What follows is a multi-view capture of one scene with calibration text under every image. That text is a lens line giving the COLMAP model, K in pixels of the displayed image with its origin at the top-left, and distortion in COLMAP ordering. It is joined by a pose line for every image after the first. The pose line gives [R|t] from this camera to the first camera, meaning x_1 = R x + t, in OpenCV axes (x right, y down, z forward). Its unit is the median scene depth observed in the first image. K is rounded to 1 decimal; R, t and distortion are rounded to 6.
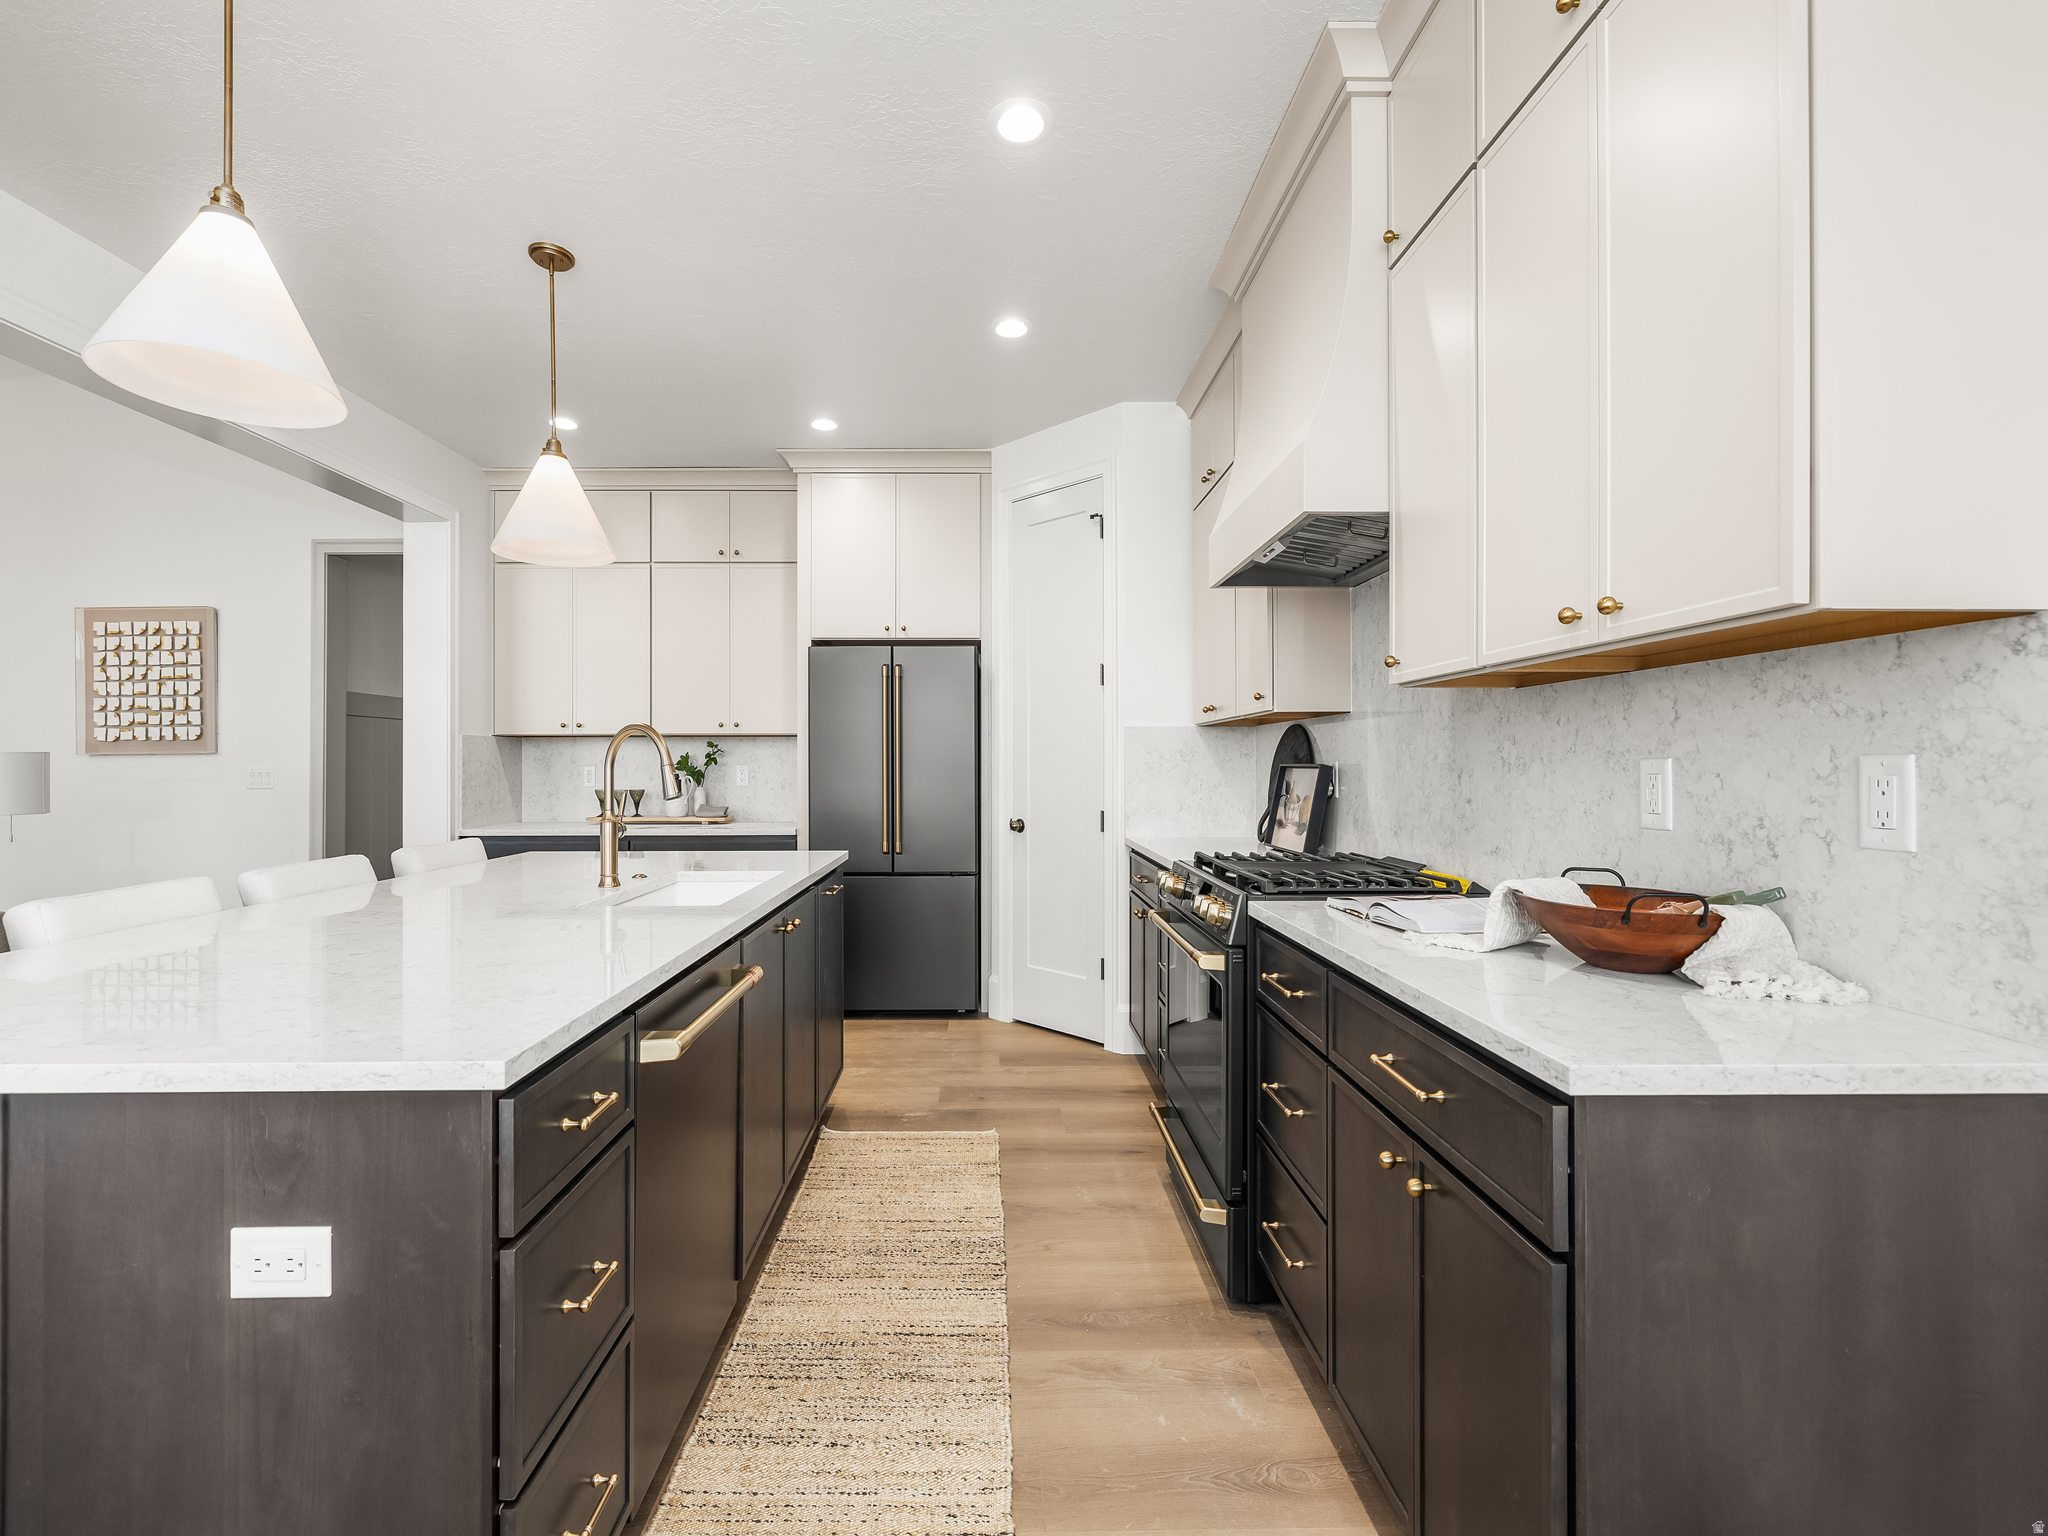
lens RADIAL K [[862.6, 0, 1010.9], [0, 862.6, 759.3], [0, 0, 1]] dist [0.002365, 0.000452]
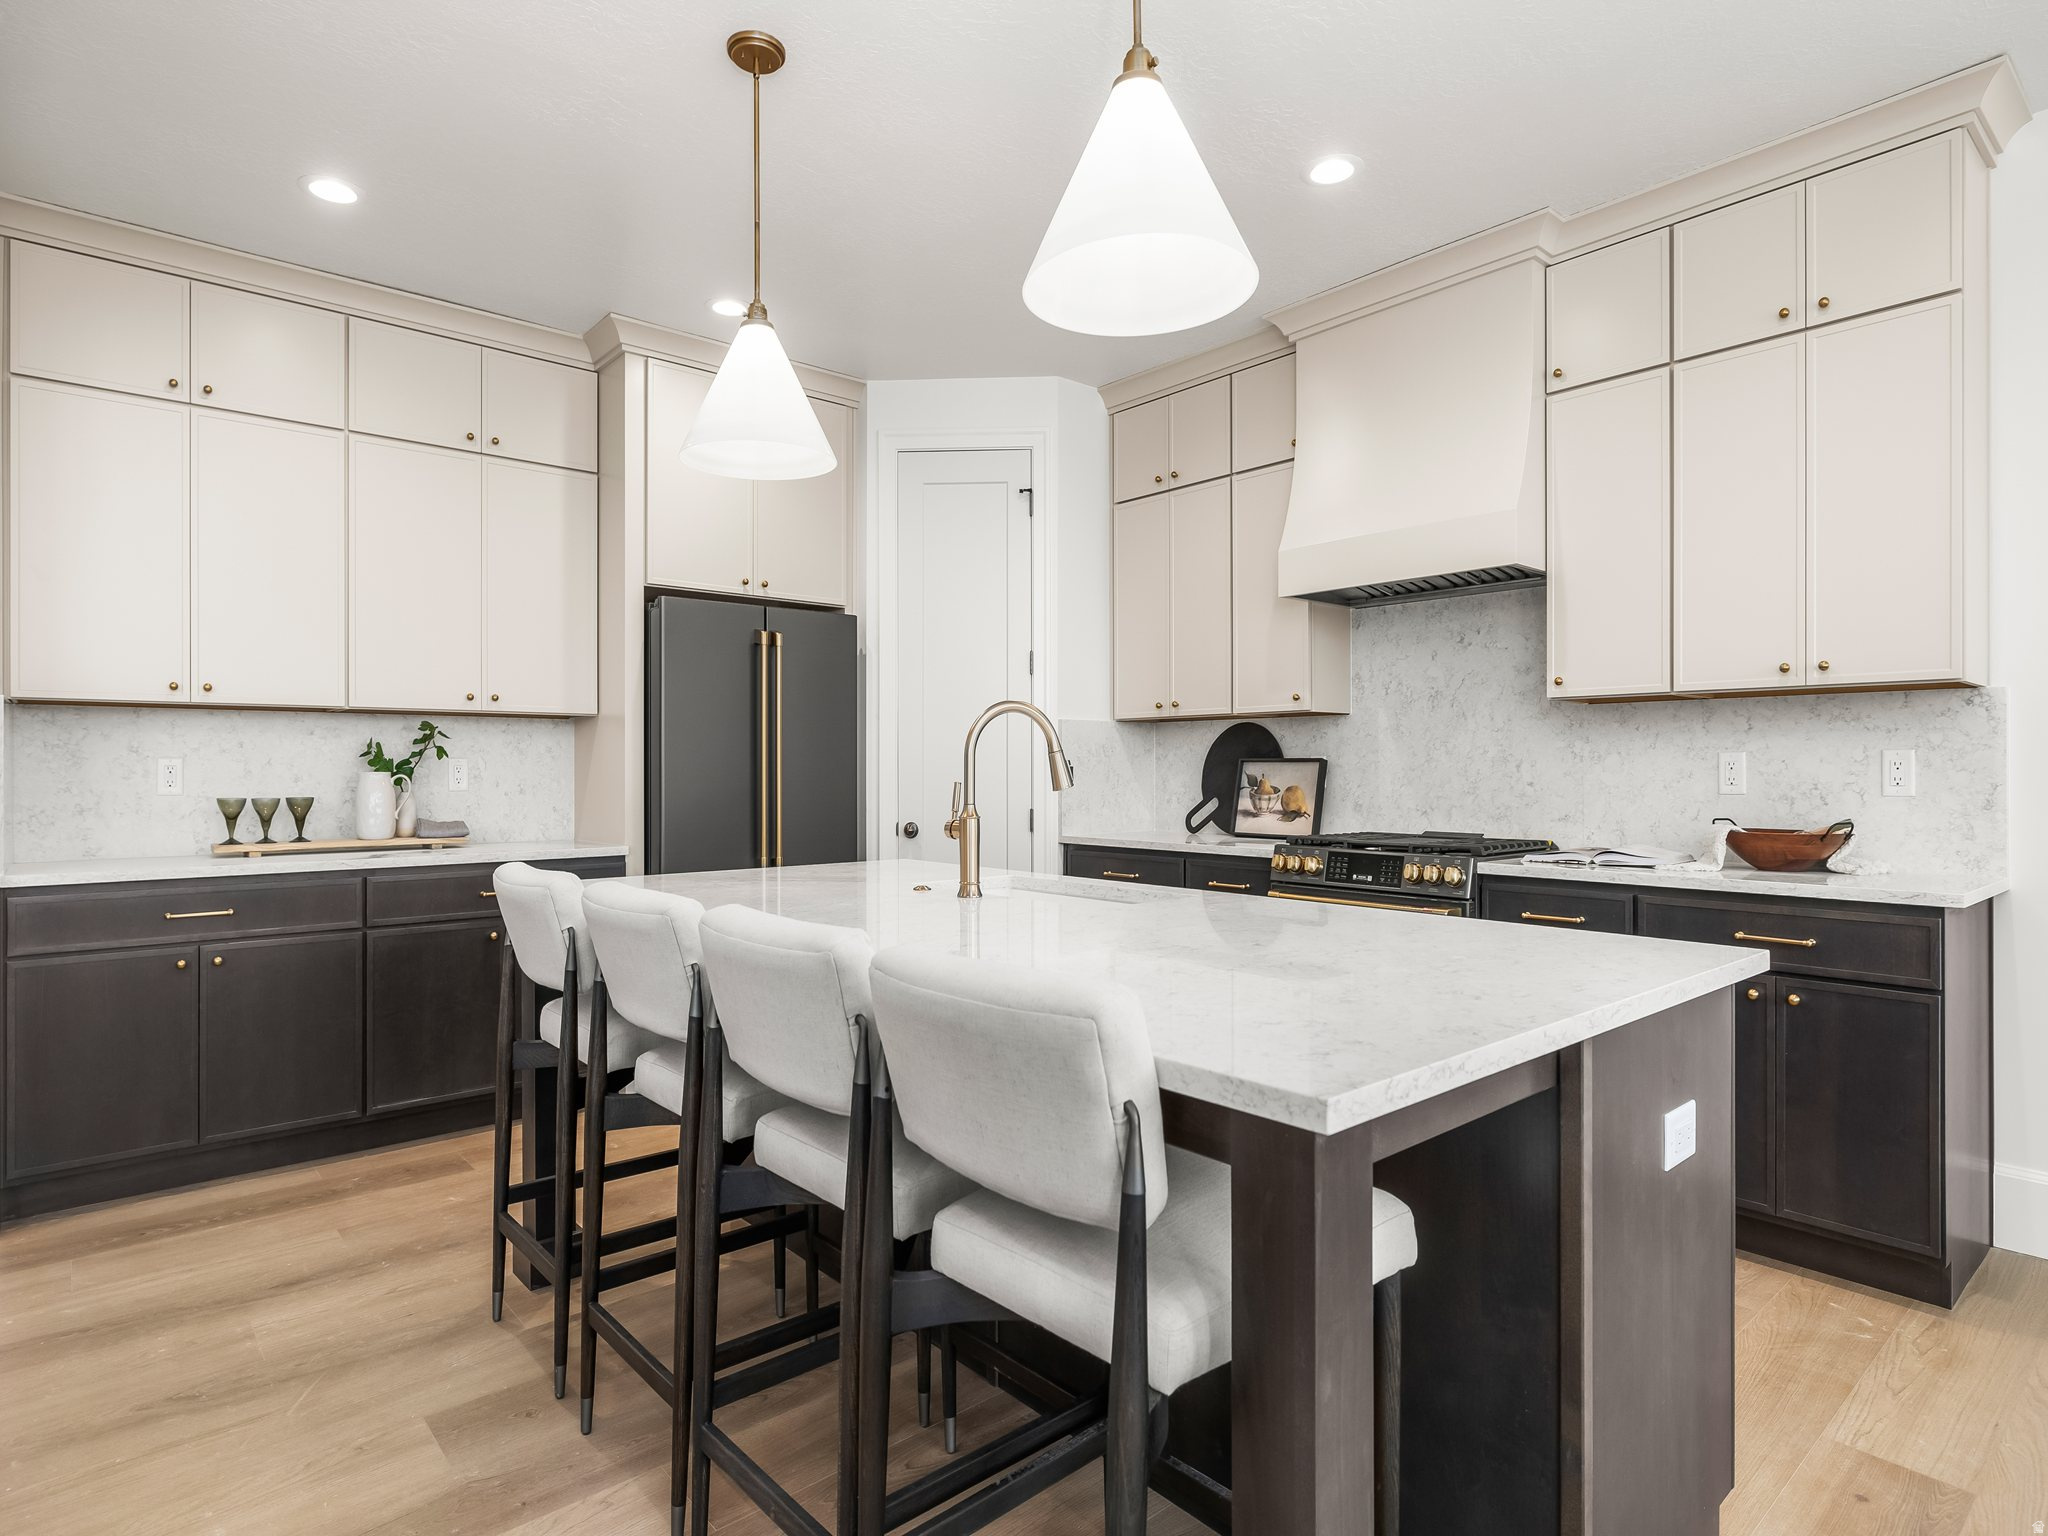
lens RADIAL K [[1098.7, 0, 1014.6], [0, 1098.7, 768.5], [0, 0, 1]] dist [0.002558, 0.000576]
pose [[0.767264, 0.001635, 0.641329, -1.157382], [-0.004889, 0.999983, 0.003300, 0.021003], [-0.641312, -0.005667, 0.767259, 0.175627]]
